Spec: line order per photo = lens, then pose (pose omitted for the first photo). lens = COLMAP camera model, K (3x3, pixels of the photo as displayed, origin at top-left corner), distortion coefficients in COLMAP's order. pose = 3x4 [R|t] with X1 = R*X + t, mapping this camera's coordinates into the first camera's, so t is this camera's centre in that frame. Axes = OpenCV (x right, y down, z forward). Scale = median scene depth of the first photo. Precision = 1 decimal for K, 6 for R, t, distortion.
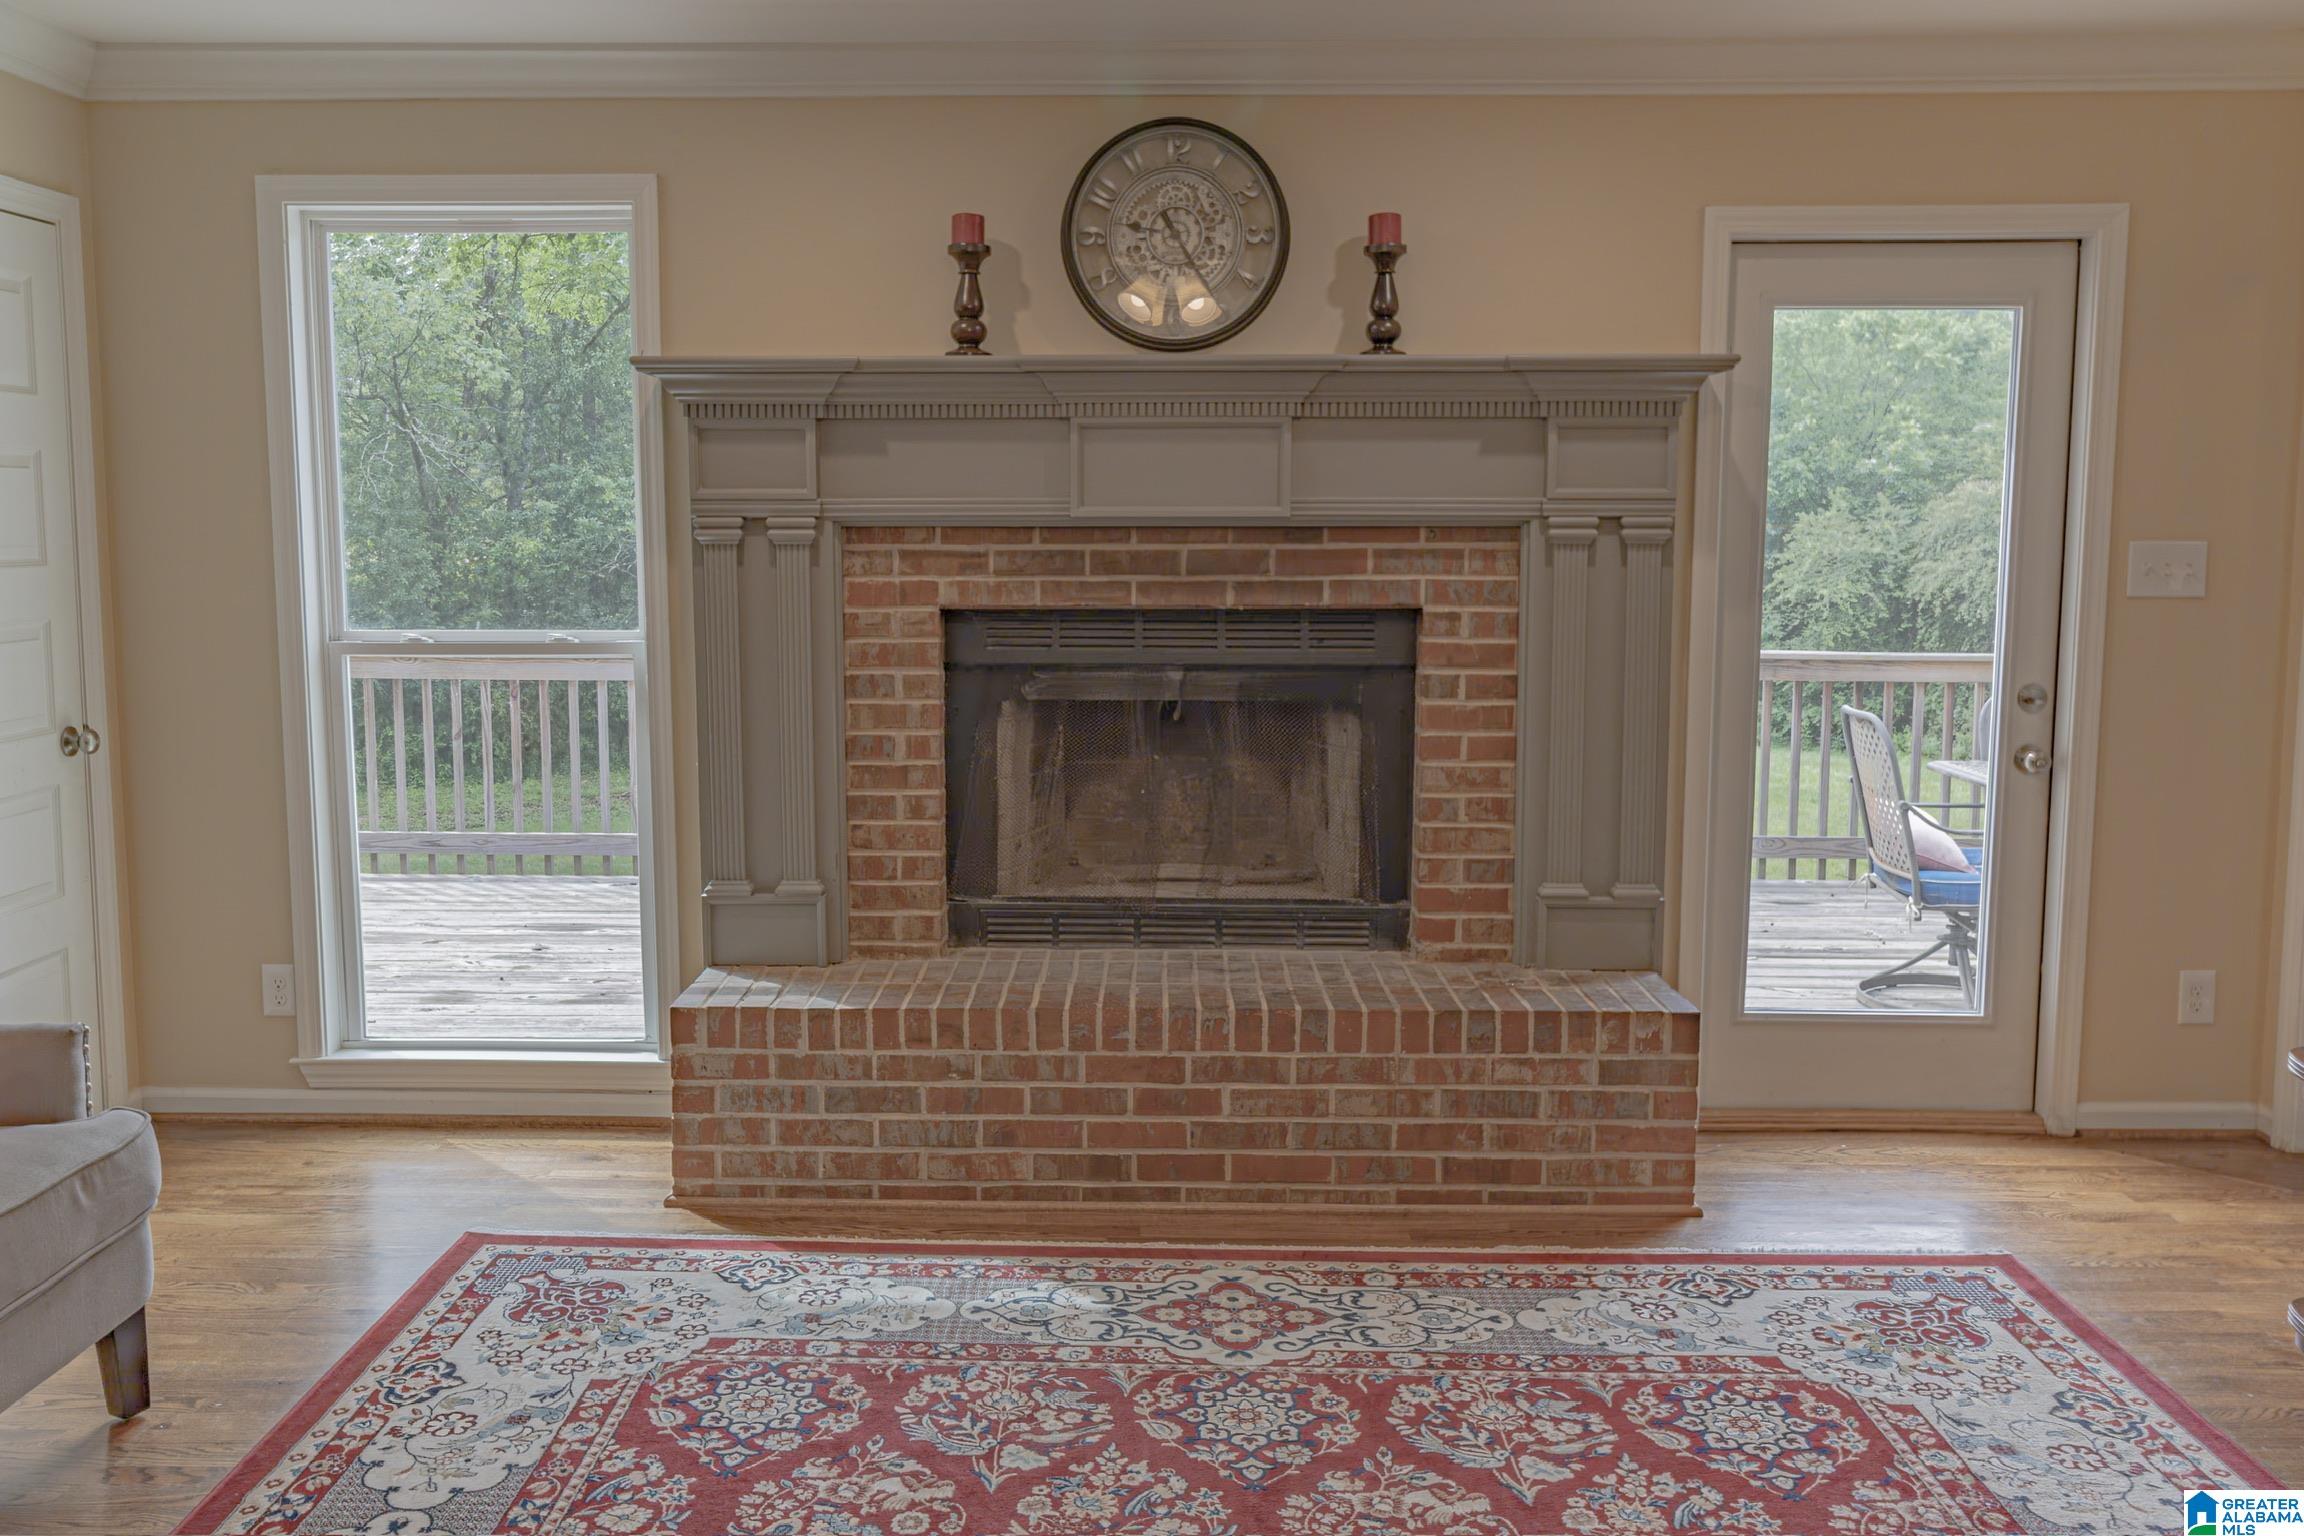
lens RADIAL K [[1941.7, 0, 1152.0], [0, 1941.7, 768.0], [0, 0, 1]] dist [0.000303, -0.000608]
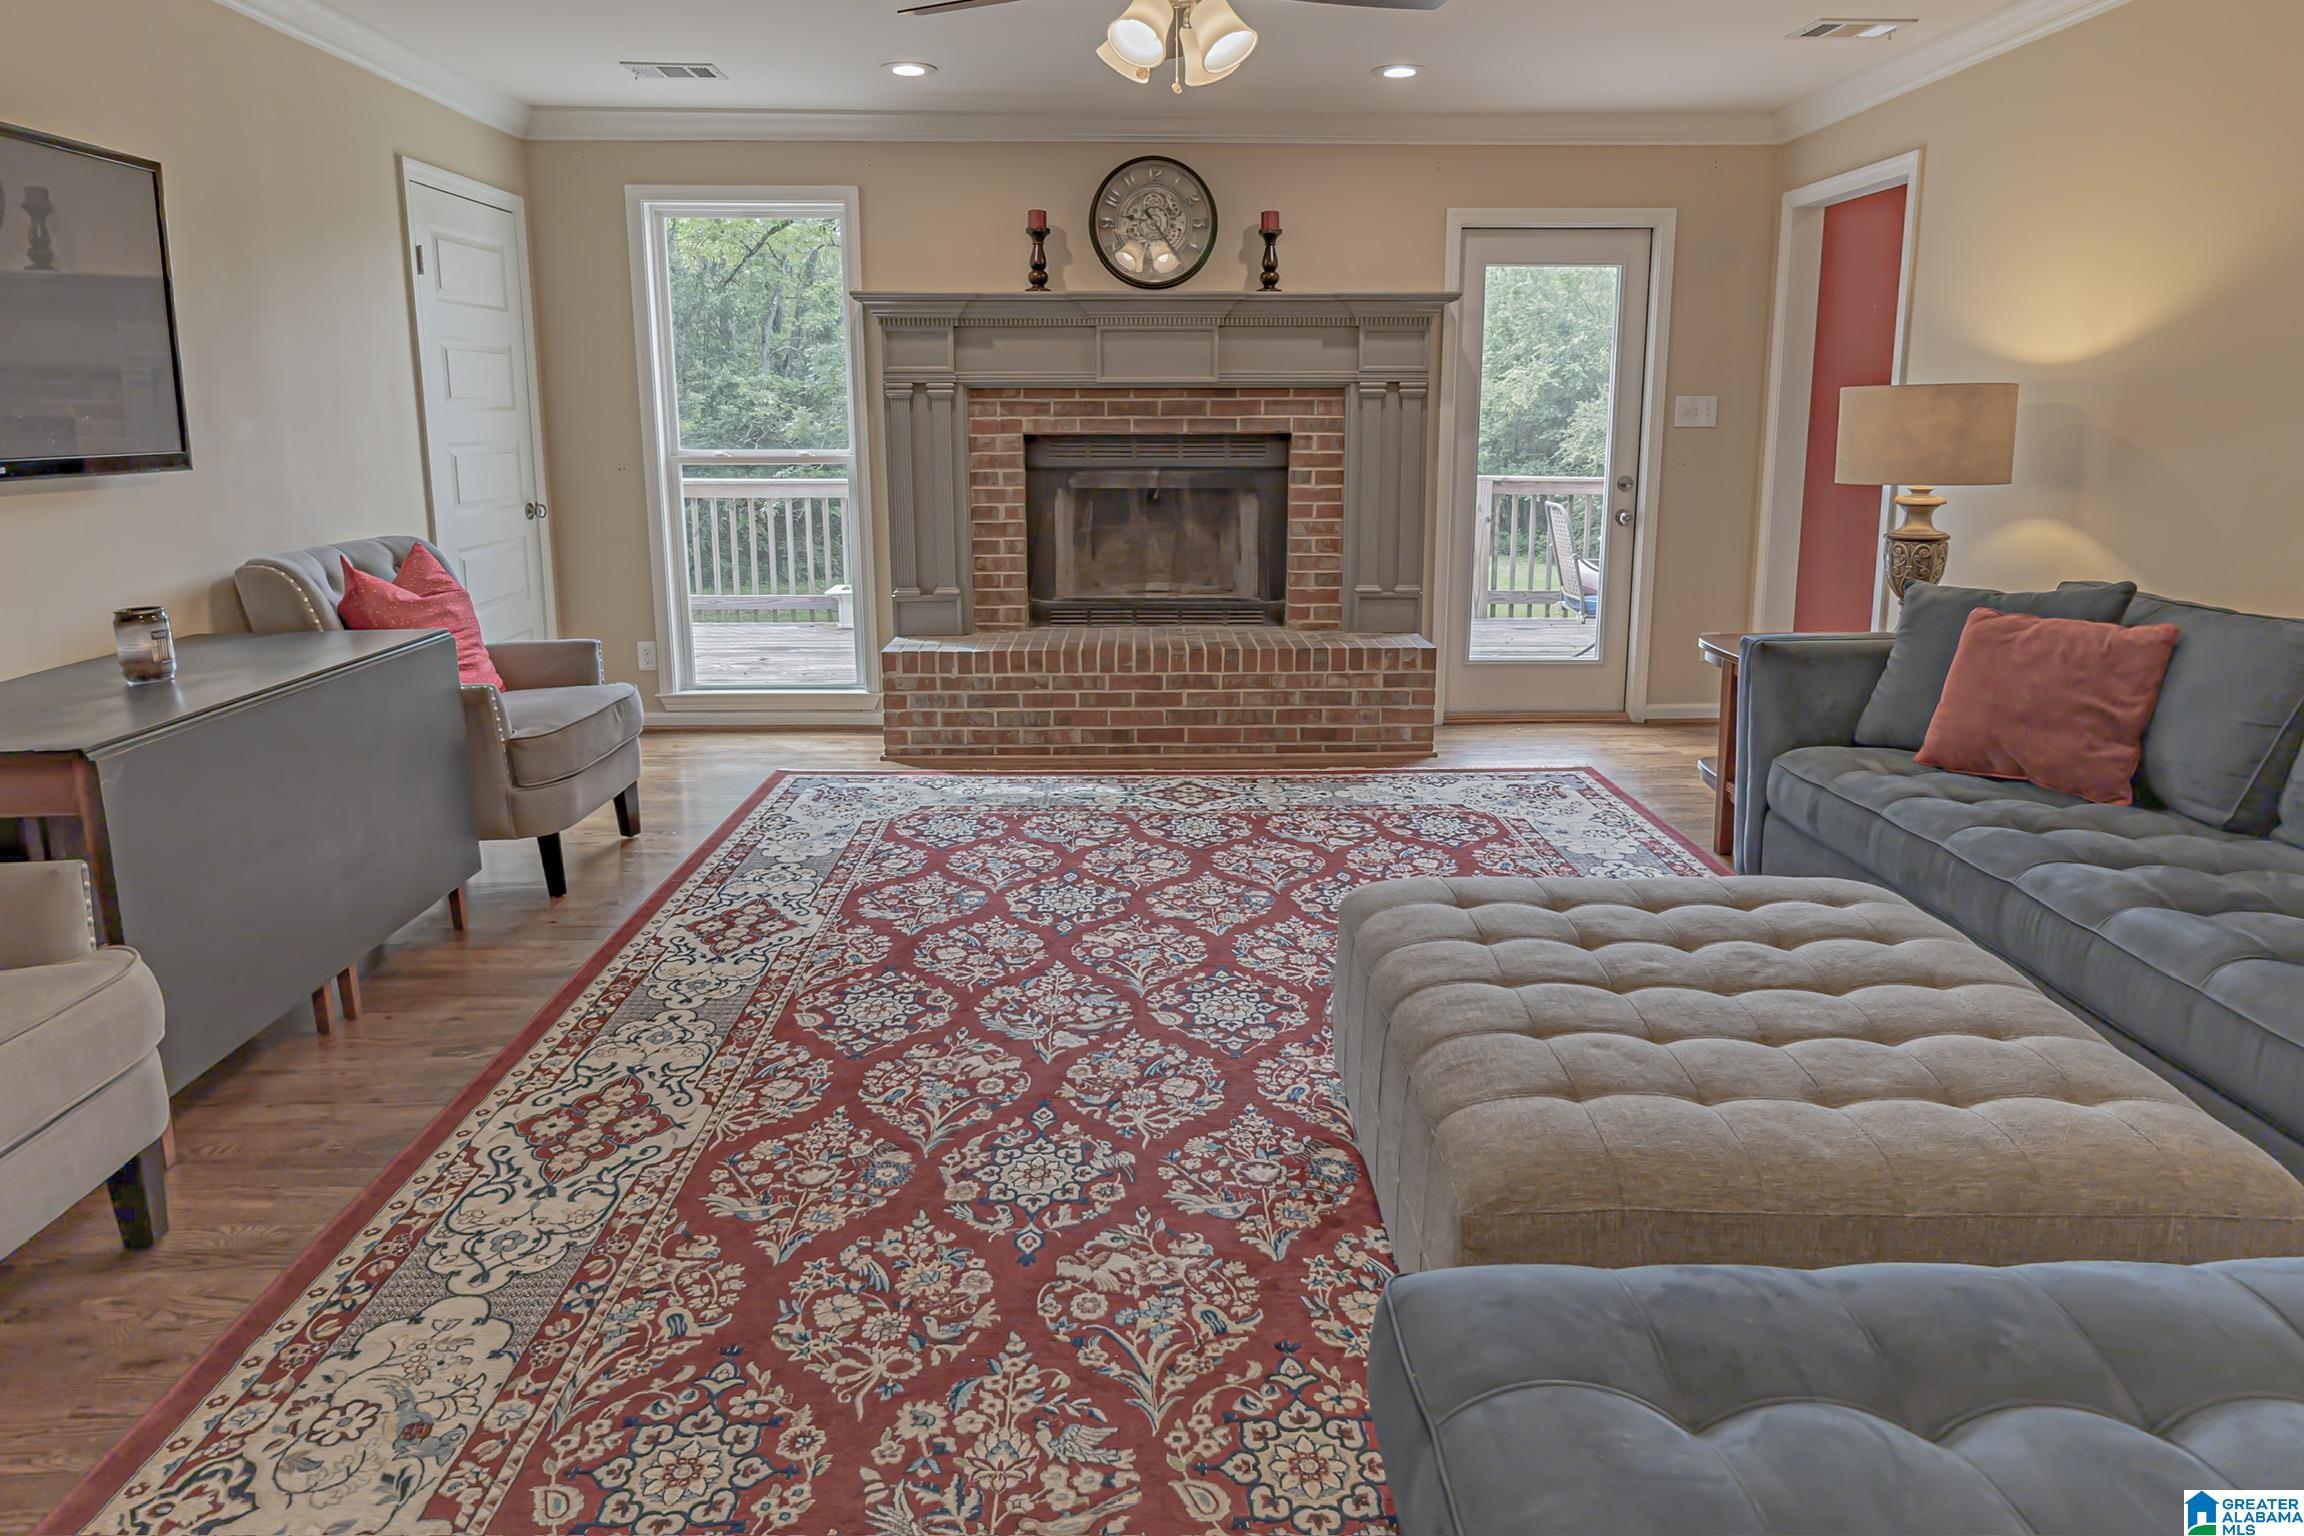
lens RADIAL K [[1372.3, 0, 1184.7], [0, 1372.3, 677.1], [0, 0, 1]] dist [0.003156, 0.000433]
pose [[0.999186, -0.008136, 0.039519, -0.012871], [0.005509, 0.997795, 0.066137, 0.060256], [-0.039970, -0.065865, 0.997028, -0.292667]]
